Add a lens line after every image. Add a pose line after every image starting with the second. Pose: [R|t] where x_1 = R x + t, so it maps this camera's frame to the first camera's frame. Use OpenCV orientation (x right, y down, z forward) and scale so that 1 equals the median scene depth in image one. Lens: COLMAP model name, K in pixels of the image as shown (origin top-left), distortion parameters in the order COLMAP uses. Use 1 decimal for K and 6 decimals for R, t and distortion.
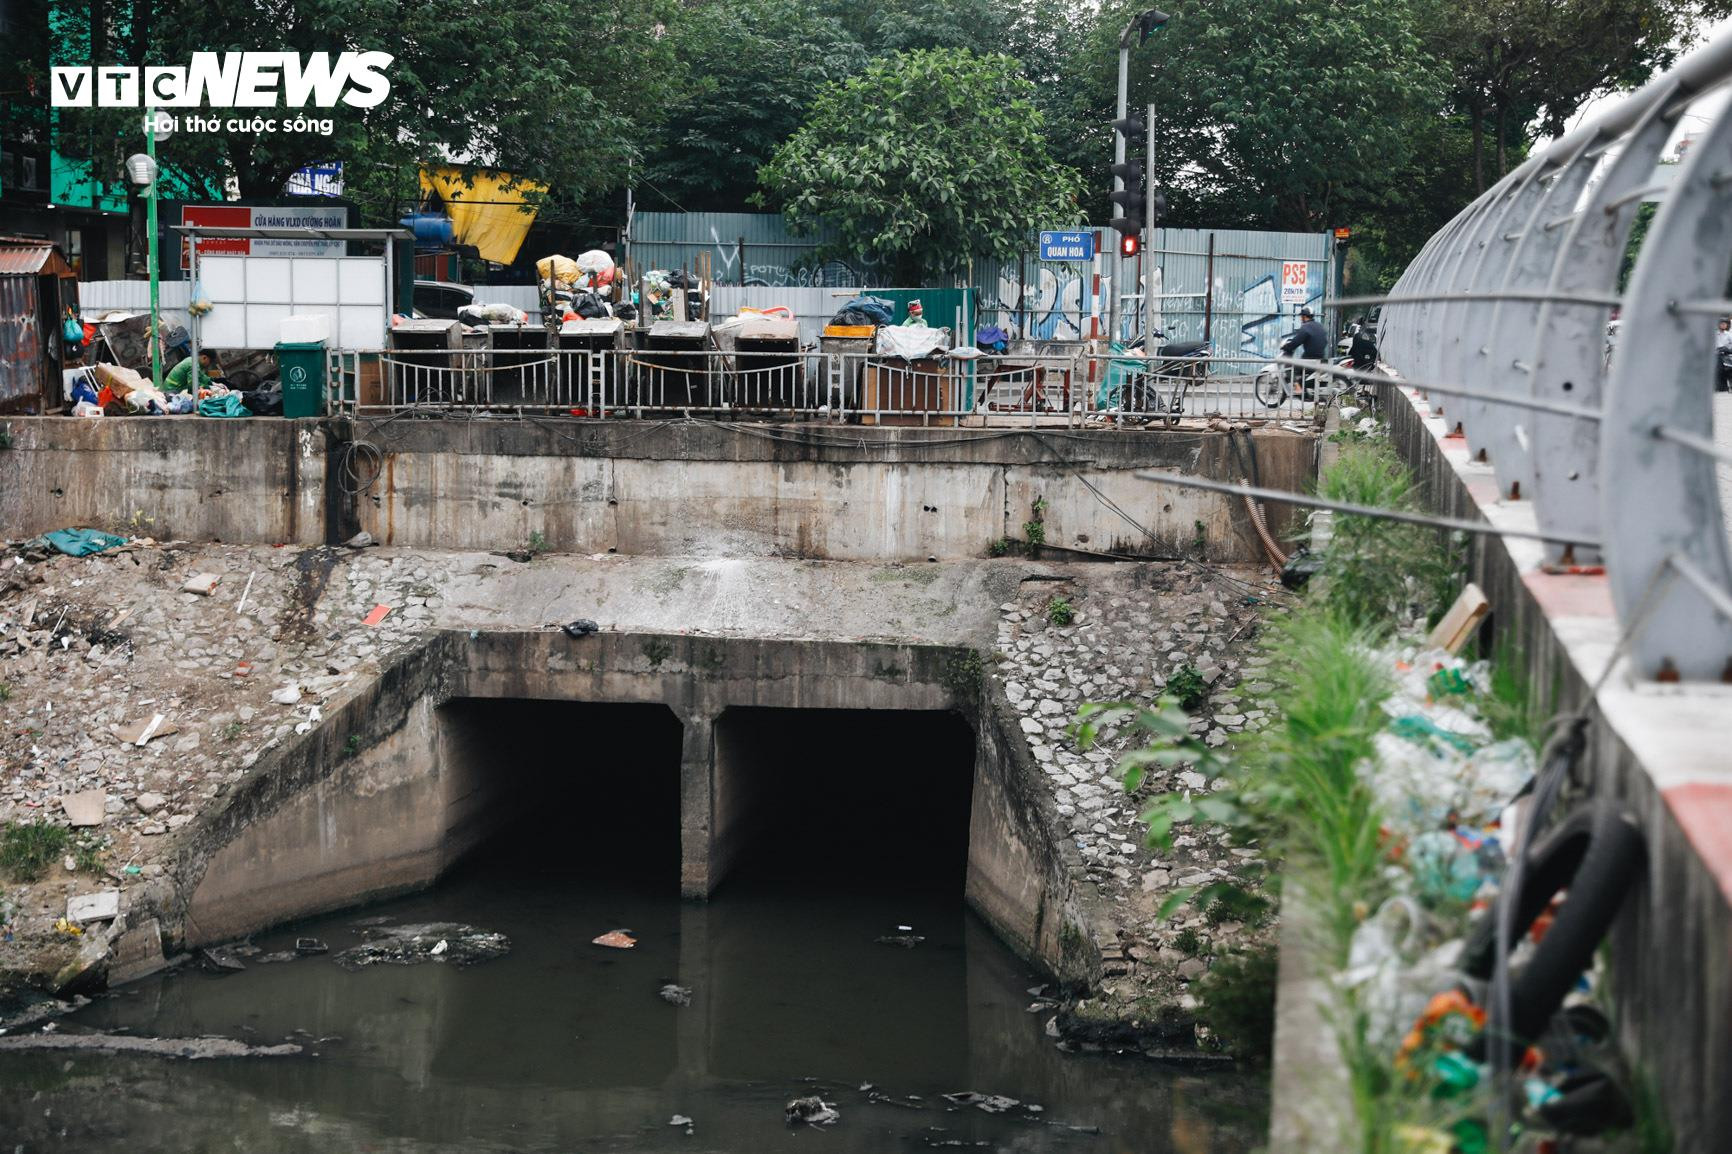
lens RADIAL K [[3024.2, 0, 864.9], [0, 3024.2, 583.3], [0, 0, 1]] dist [0.143099, 0.000000]
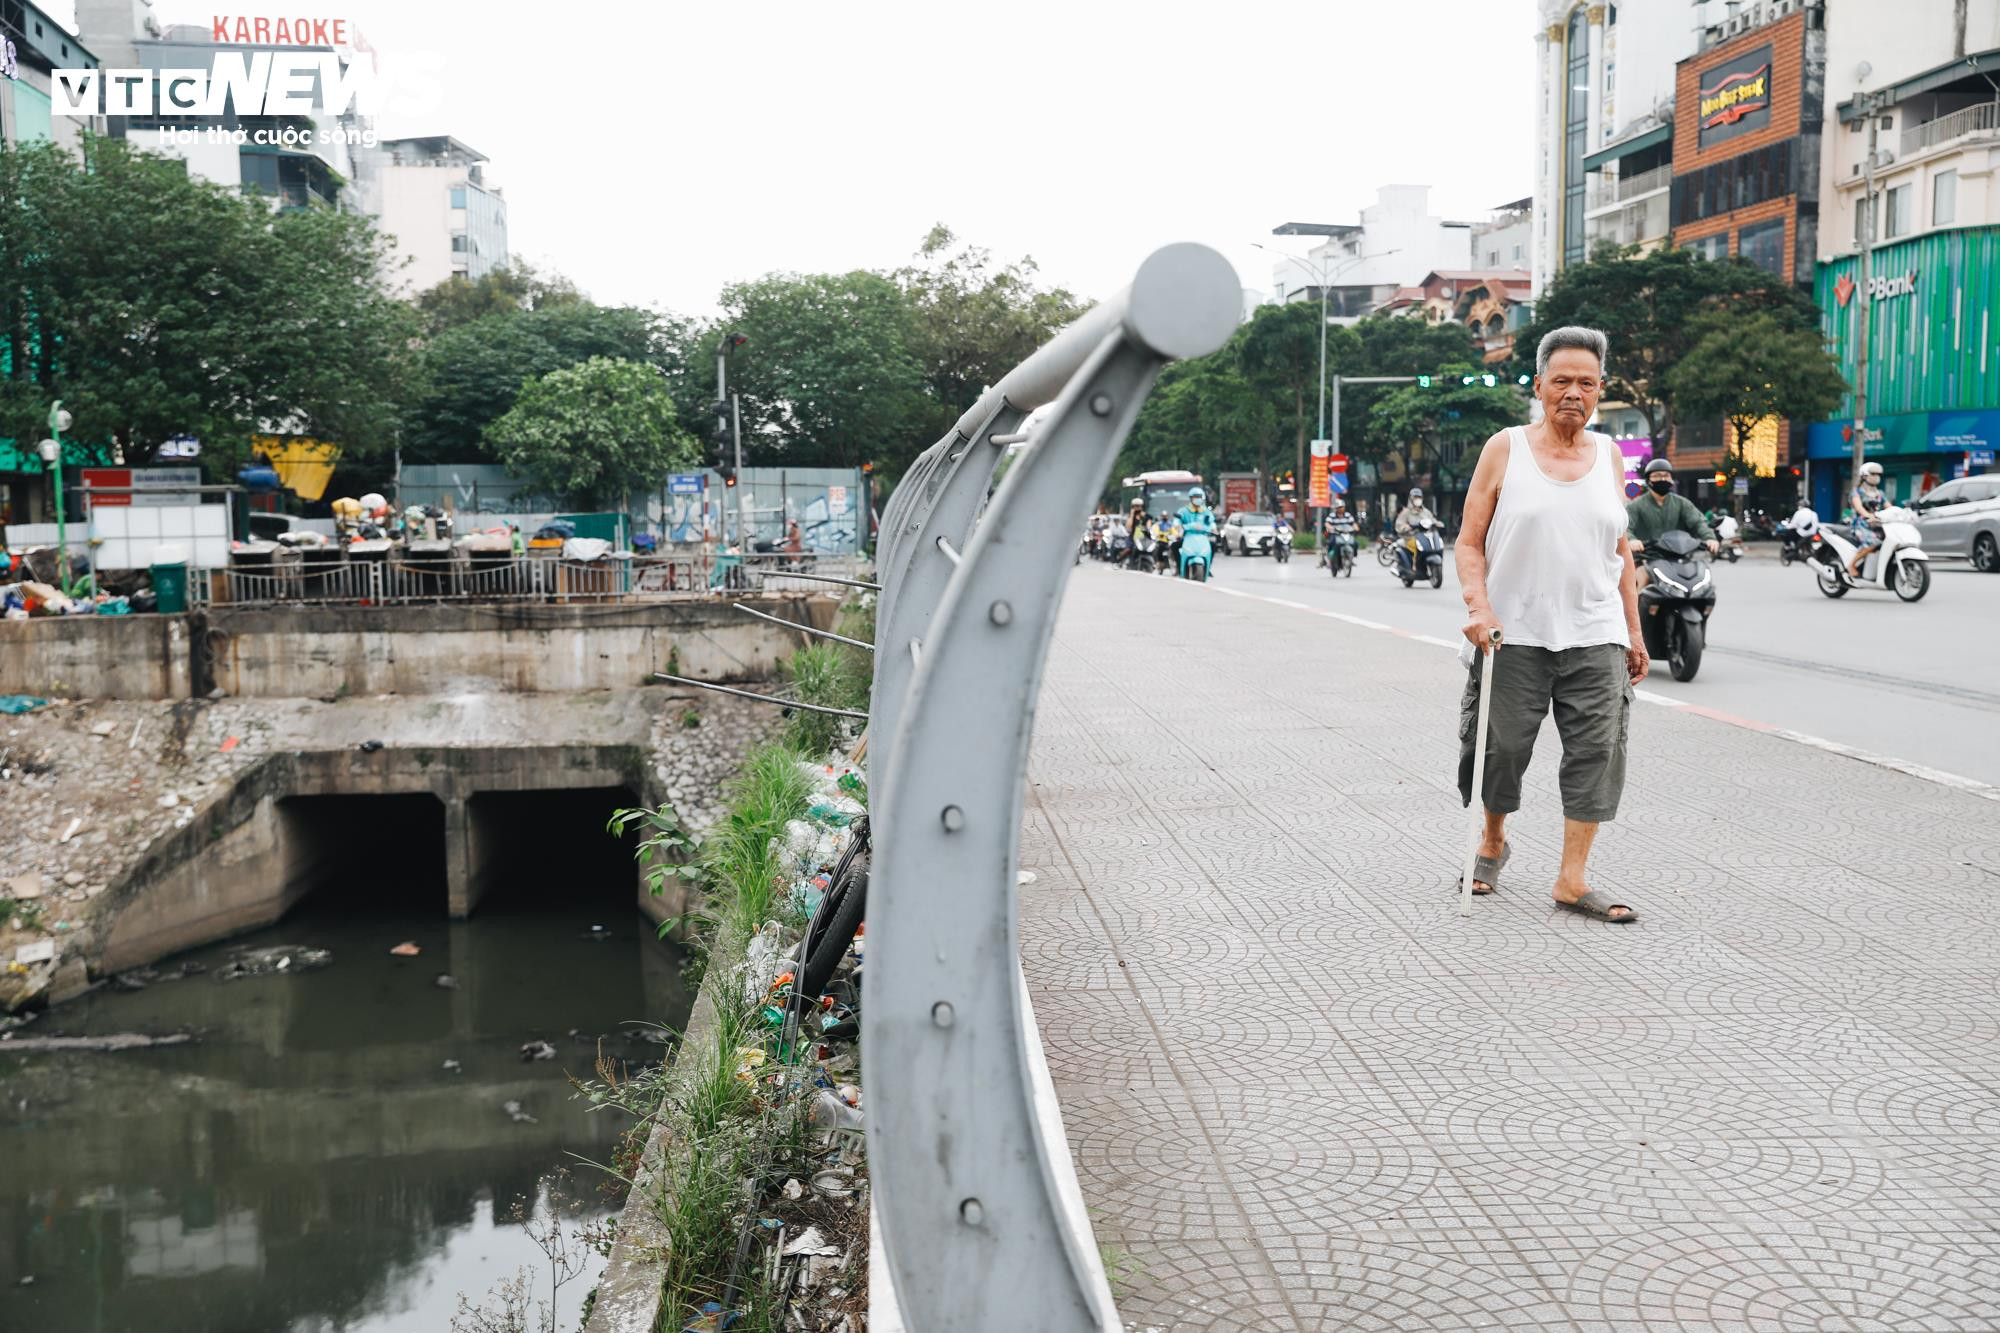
lens RADIAL K [[1951.2, 0, 976.0], [0, 1951.2, 678.4], [0, 0, 1]] dist [0.028278, 0.000000]
pose [[0.978710, -0.046125, 0.199998, 0.007444], [0.047175, 0.998887, -0.000487, -0.003926], [-0.199753, 0.009911, 0.979796, -0.019447]]
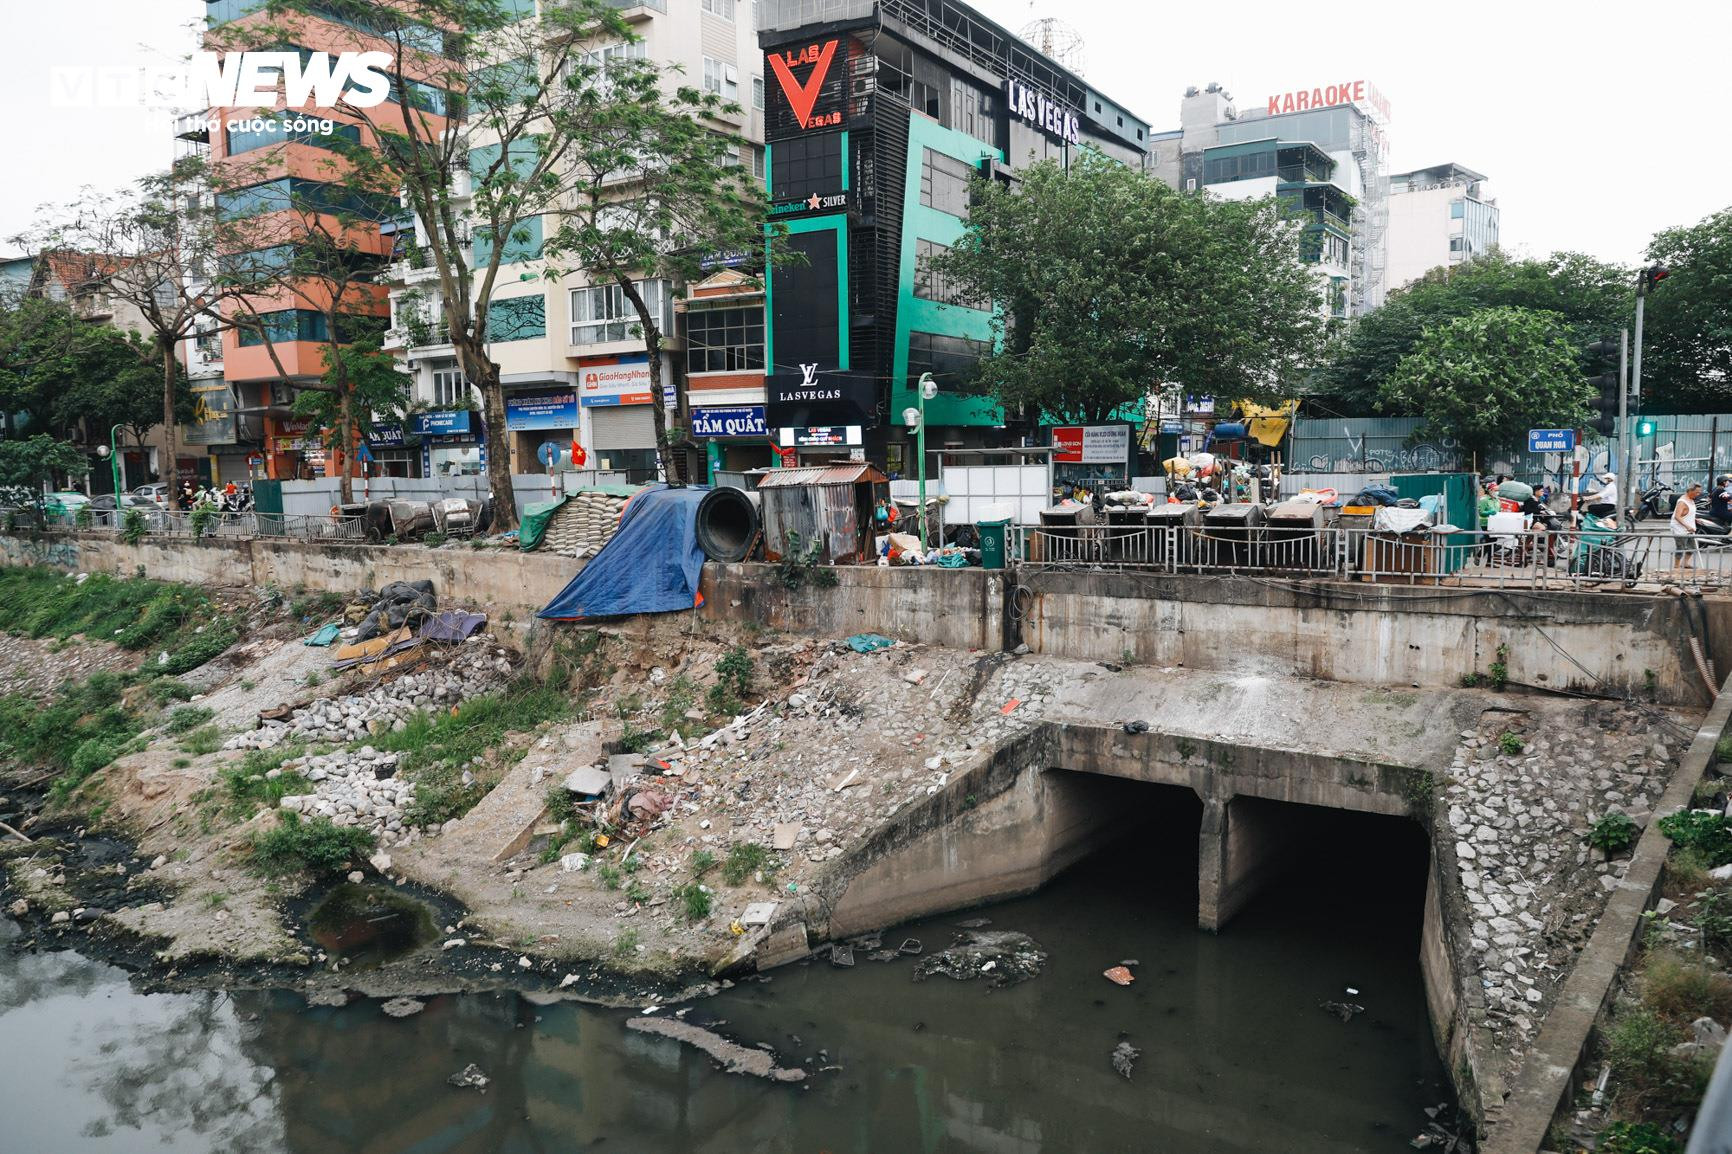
lens RADIAL K [[1318.4, 0, 768.0], [0, 1318.4, 604.4], [0, 0, 1]] dist [-0.091978, 0.065267]
pose [[0.855407, 0.022129, -0.517483, 0.072334], [-0.012858, 0.999686, 0.021495, -0.052181], [0.517796, -0.011733, 0.855423, 0.378056]]
